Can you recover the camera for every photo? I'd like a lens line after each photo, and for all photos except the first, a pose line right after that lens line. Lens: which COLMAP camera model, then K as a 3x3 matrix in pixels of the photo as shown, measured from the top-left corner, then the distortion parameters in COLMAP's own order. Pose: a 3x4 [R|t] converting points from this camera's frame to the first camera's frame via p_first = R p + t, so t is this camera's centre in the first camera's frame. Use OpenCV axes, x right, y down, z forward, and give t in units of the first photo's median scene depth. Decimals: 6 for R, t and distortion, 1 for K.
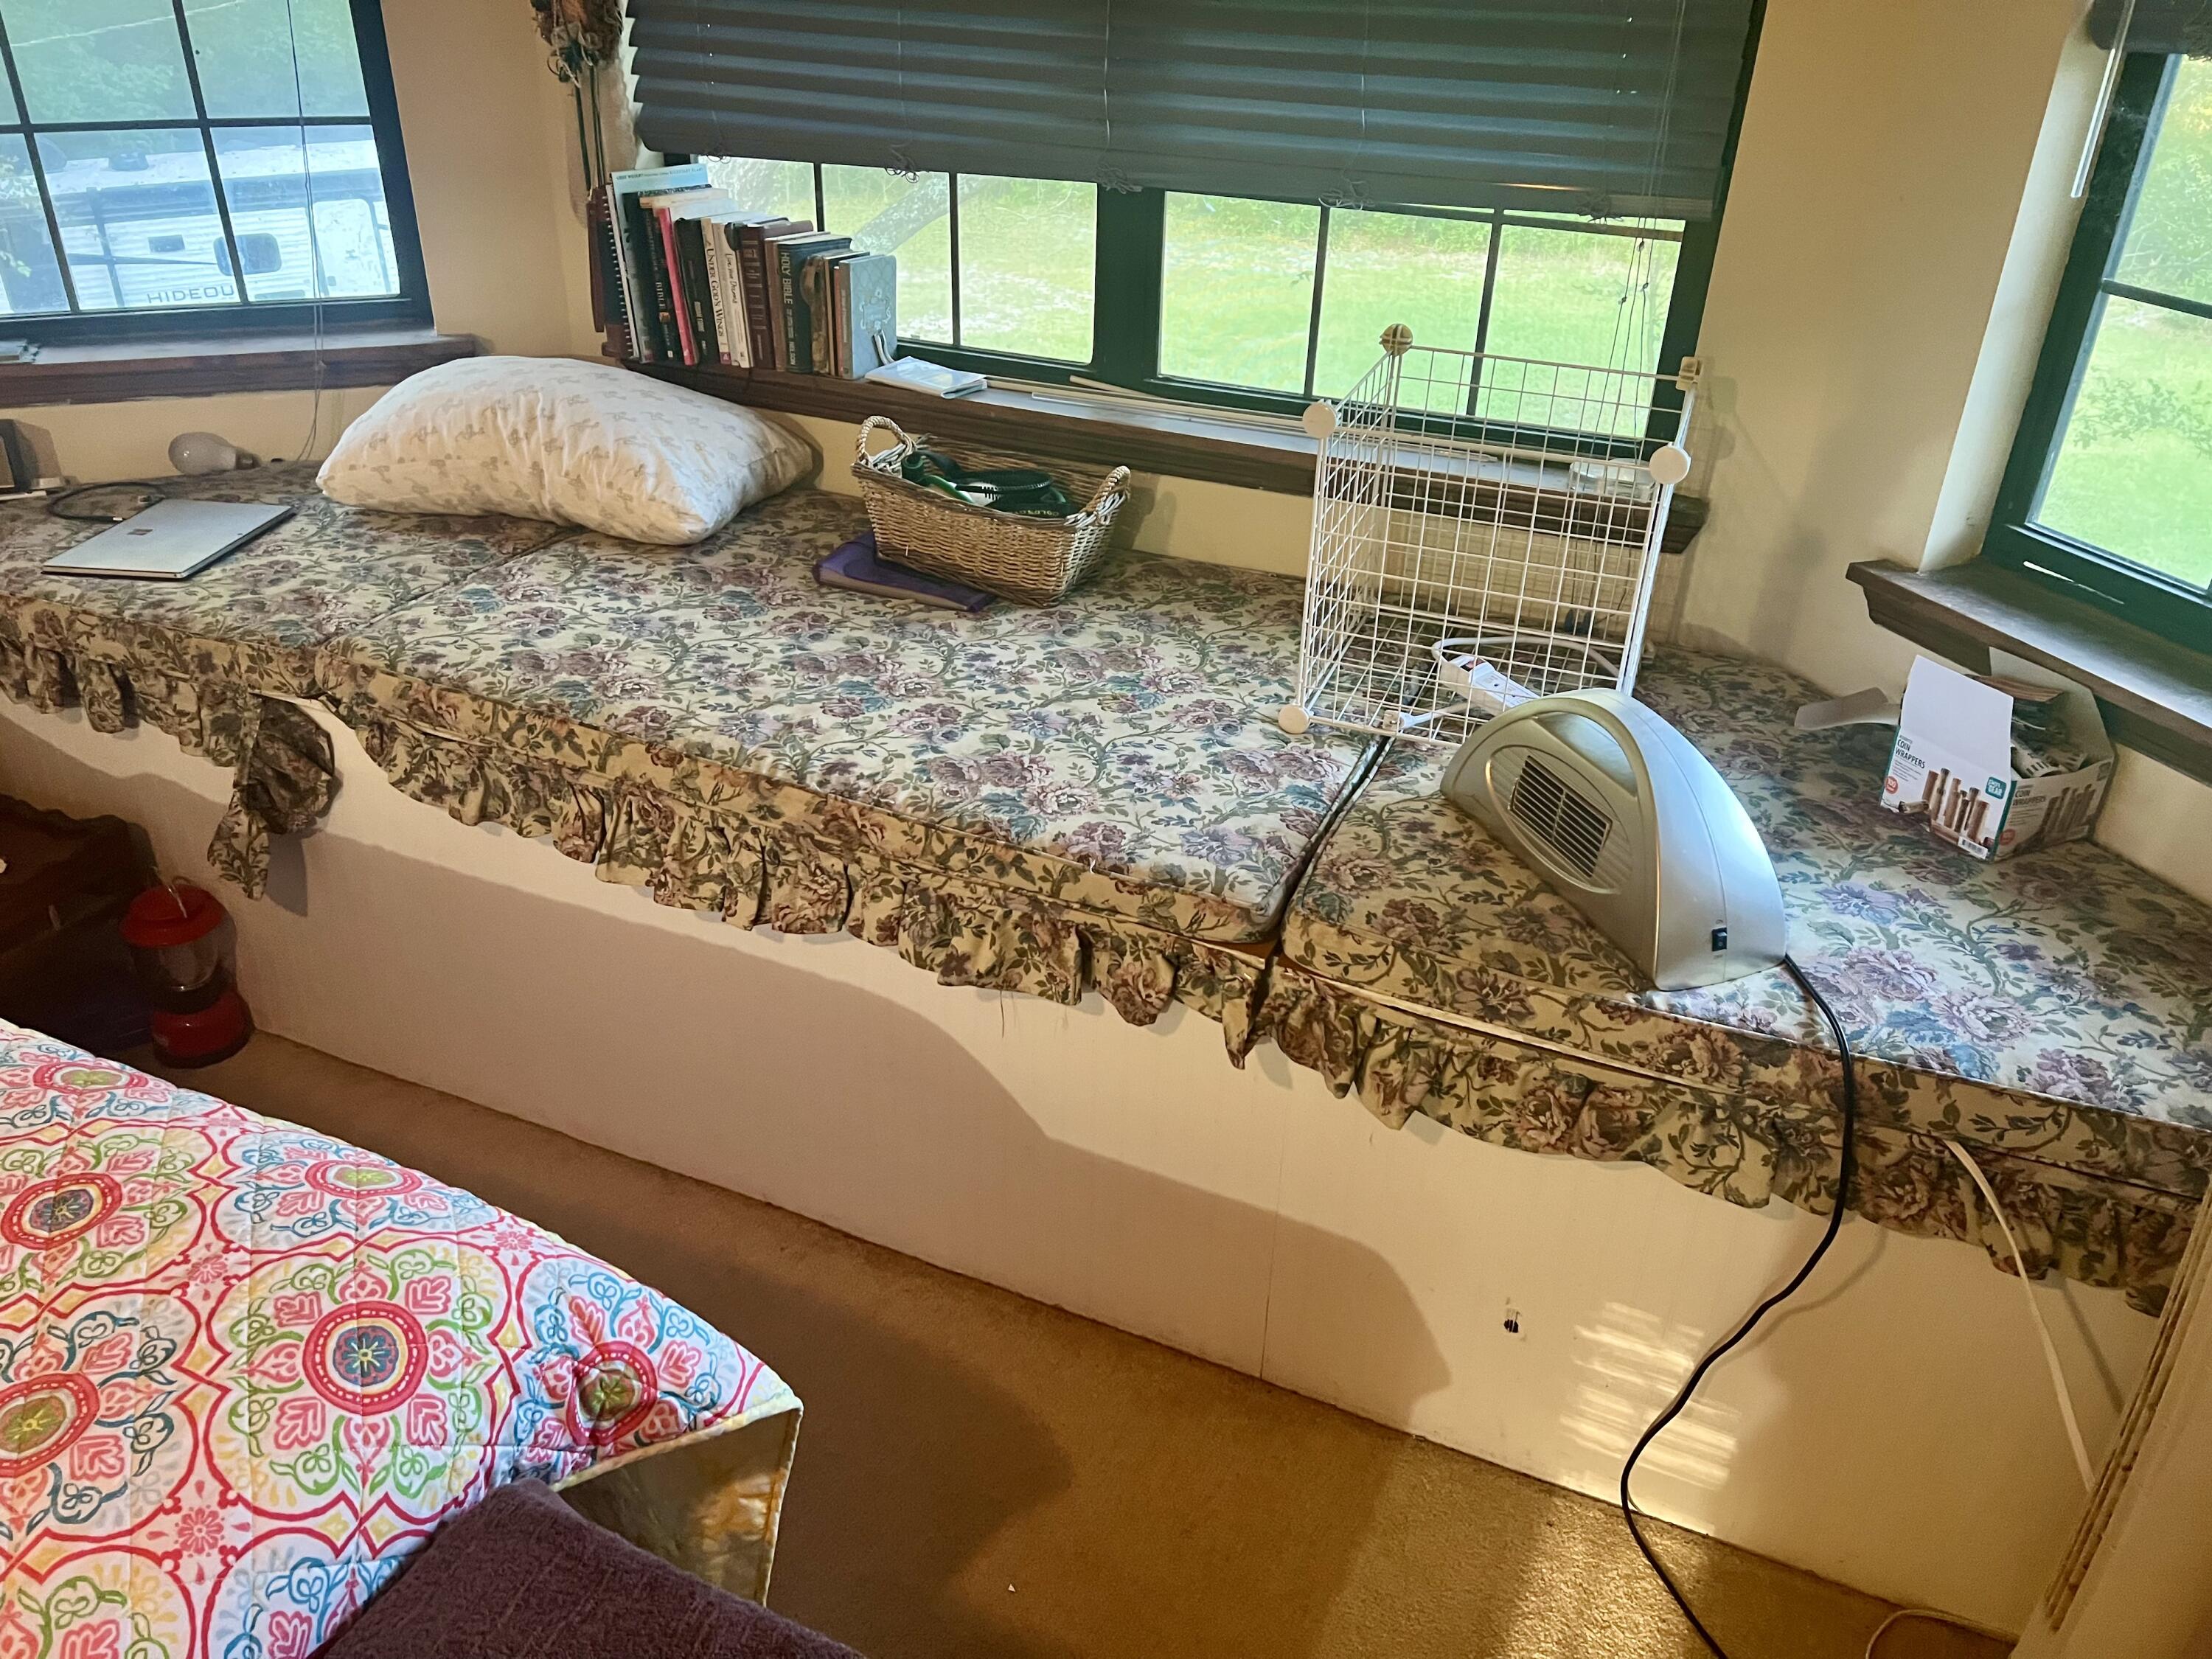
lens RADIAL K [[1645.0, 0, 1131.4], [0, 1645.0, 804.4], [0, 0, 1]] dist [0.068579, -0.069421]
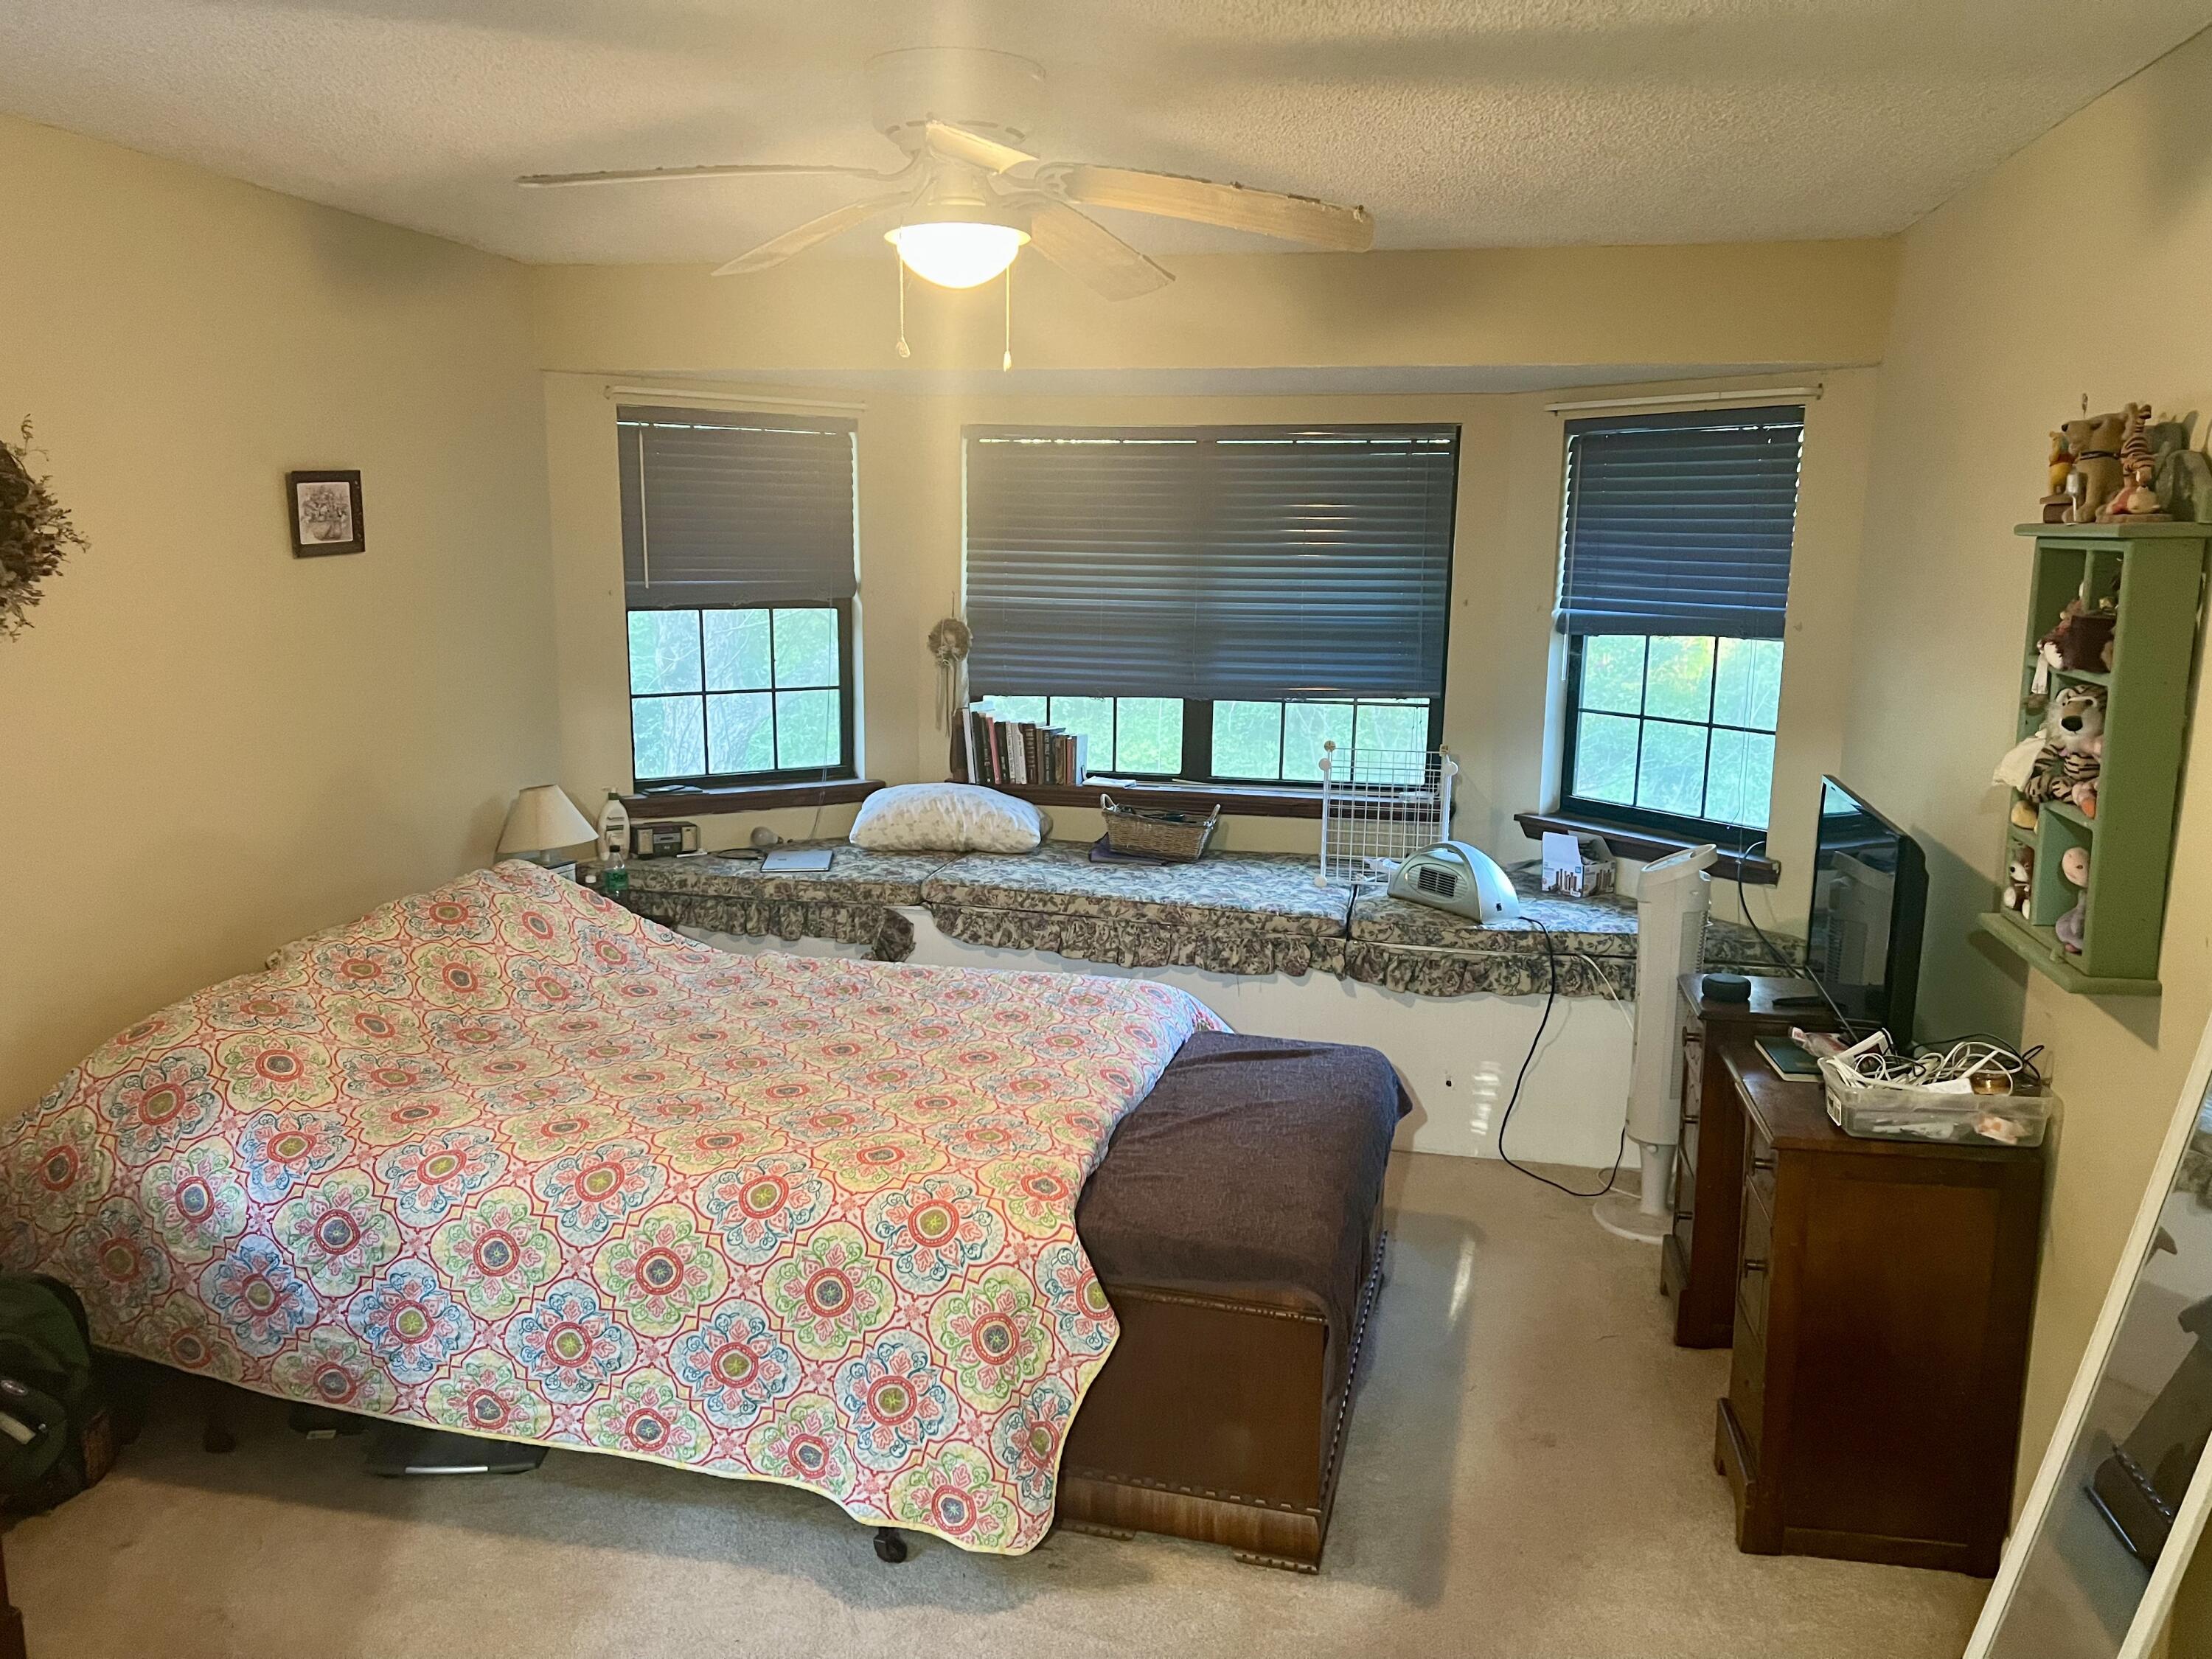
lens RADIAL K [[1642.5, 0, 1114.8], [0, 1642.5, 834.1], [0, 0, 1]] dist [0.118214, -0.185297]
pose [[0.980004, -0.050428, 0.192484, -0.743348], [0.108809, 0.945723, -0.306216, 0.661909], [-0.166594, 0.321037, 0.932299, -1.419670]]
